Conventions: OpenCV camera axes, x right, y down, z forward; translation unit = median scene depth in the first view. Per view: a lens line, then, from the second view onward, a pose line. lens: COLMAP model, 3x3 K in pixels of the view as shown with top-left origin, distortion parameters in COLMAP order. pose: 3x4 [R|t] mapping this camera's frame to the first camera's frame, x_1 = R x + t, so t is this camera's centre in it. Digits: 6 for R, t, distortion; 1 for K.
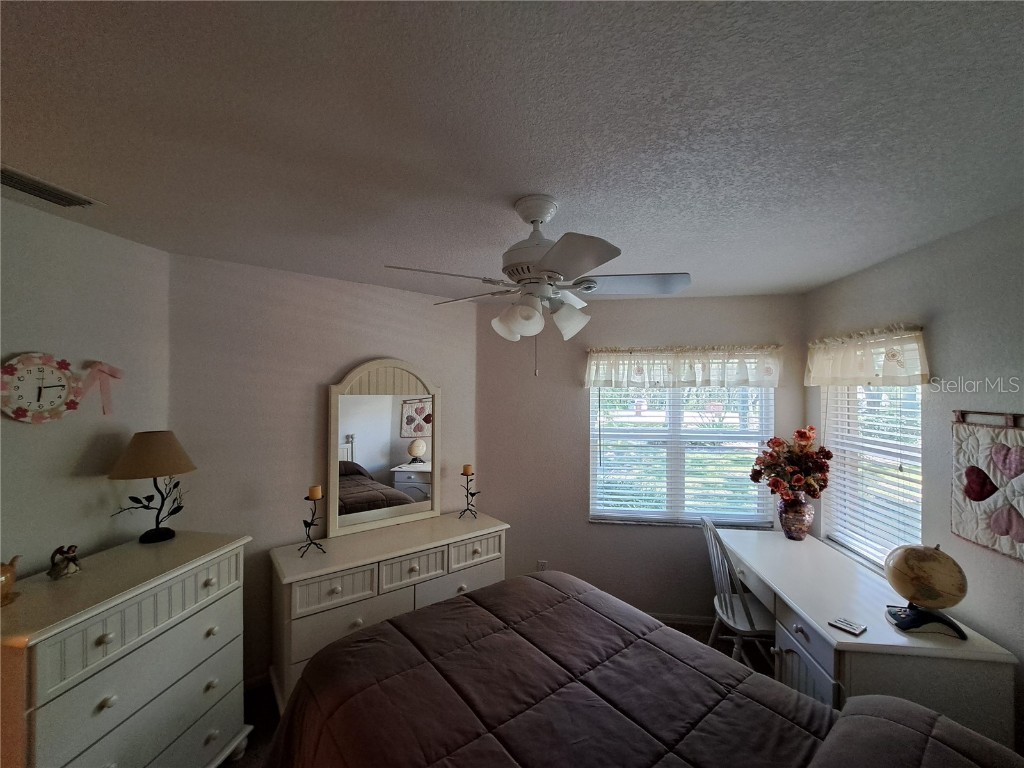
lens RADIAL K [[406.4, 0, 512.0], [0, 406.4, 385.9], [0, 0, 1]] dist [-0.011786, -0.001174]
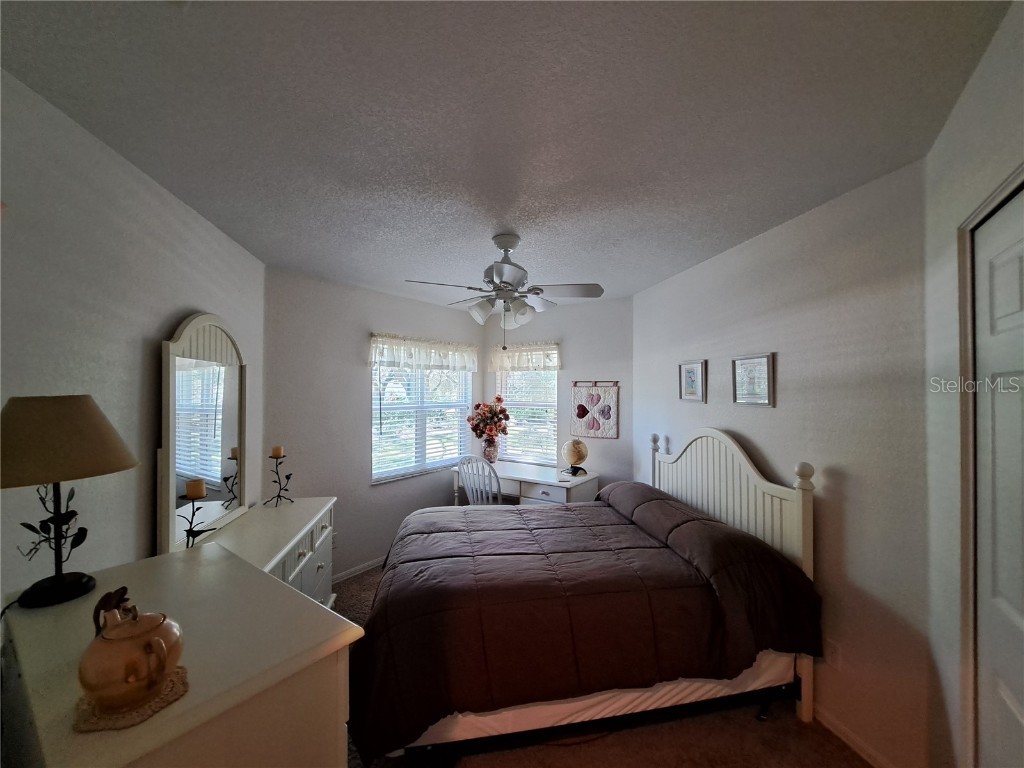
lens RADIAL K [[406.4, 0, 512.0], [0, 406.4, 385.9], [0, 0, 1]] dist [-0.011786, -0.001174]
pose [[0.461195, 0.009017, 0.887253, -0.849570], [-0.011203, 0.999928, -0.004338, 0.076999], [-0.887228, -0.007939, 0.461263, 0.173942]]
